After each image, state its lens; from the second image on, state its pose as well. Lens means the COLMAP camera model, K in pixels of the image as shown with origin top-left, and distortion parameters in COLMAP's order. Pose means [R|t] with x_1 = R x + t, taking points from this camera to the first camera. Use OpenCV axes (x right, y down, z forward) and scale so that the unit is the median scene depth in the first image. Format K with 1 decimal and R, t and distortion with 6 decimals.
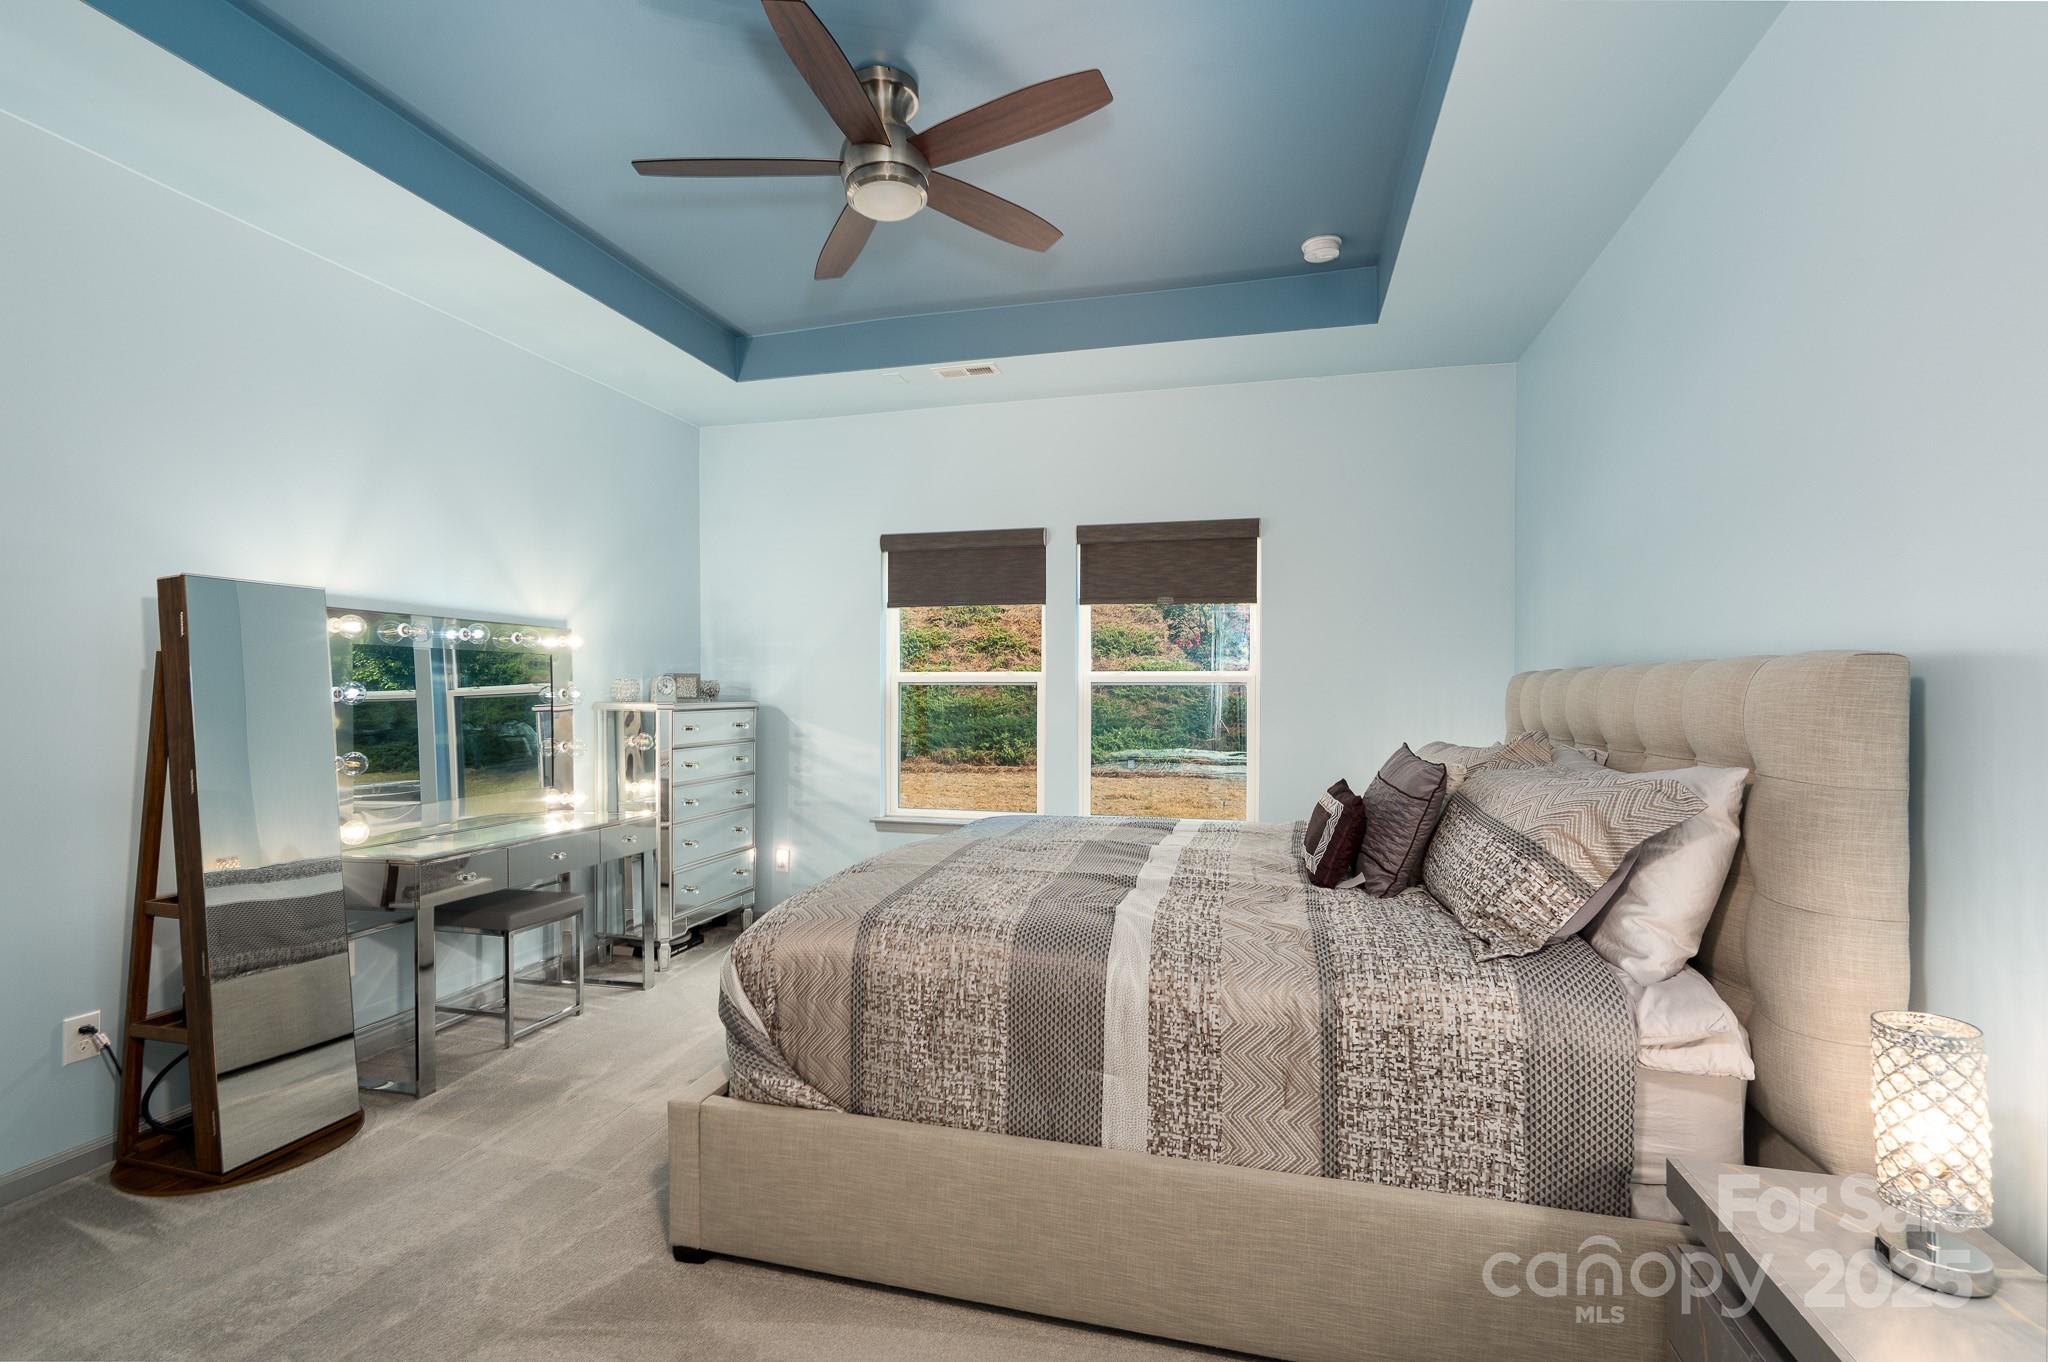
lens RADIAL K [[938.7, 0, 1012.0], [0, 938.7, 674.7], [0, 0, 1]] dist [-0.003362, 0.000706]
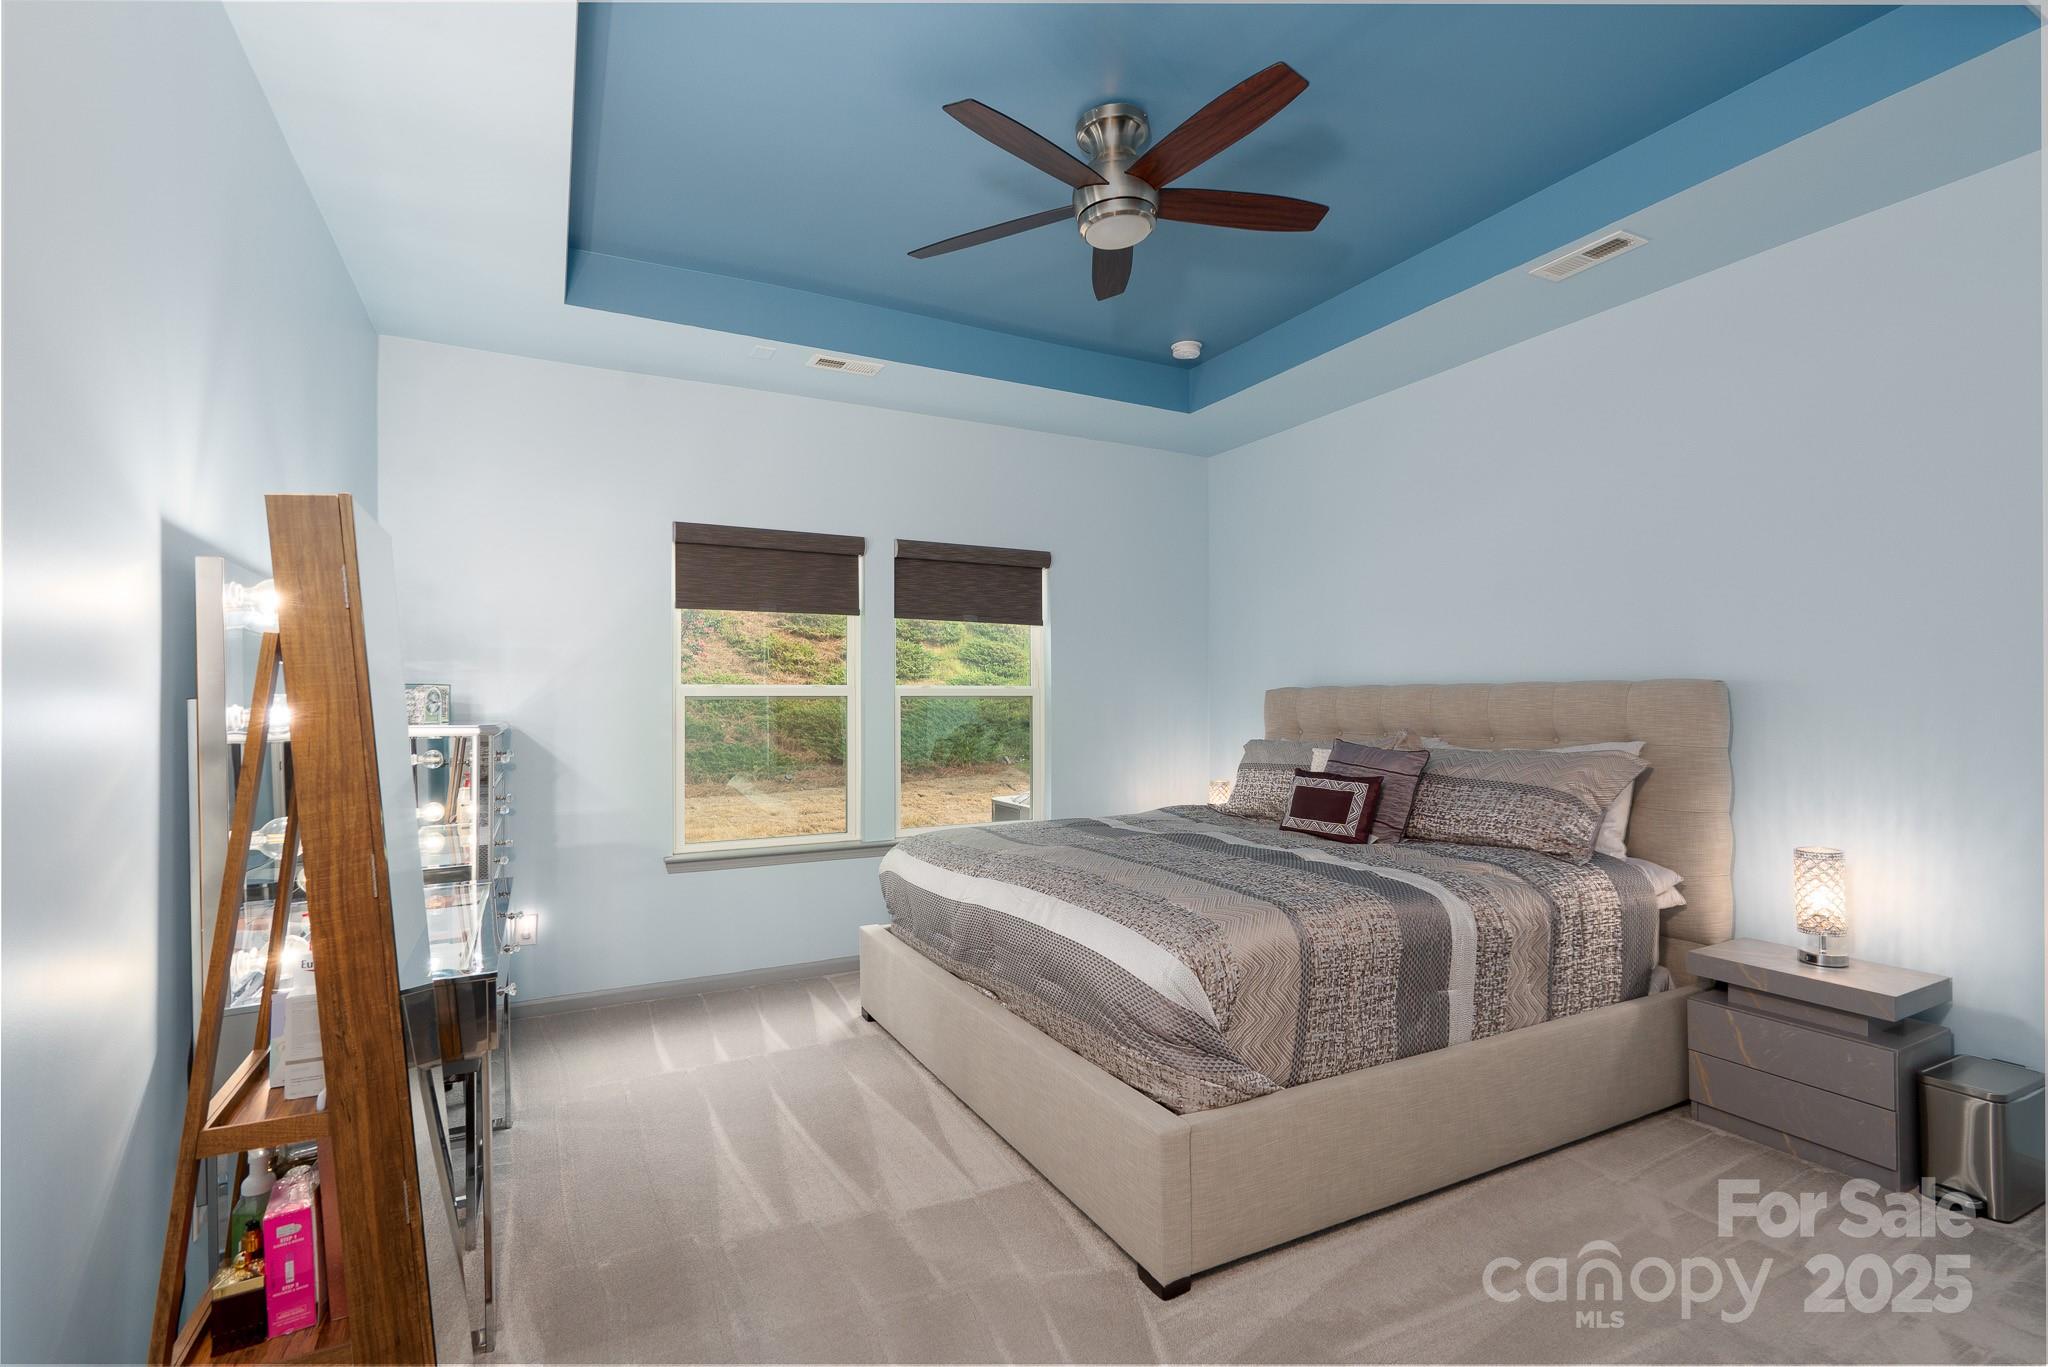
lens RADIAL K [[938.7, 0, 1012.0], [0, 938.7, 677.2], [0, 0, 1]] dist [-0.003362, 0.000706]
pose [[0.733110, 0.013006, 0.679985, -0.546432], [-0.004646, 0.999890, -0.014116, 0.002135], [-0.680094, 0.007189, 0.733090, 0.193578]]
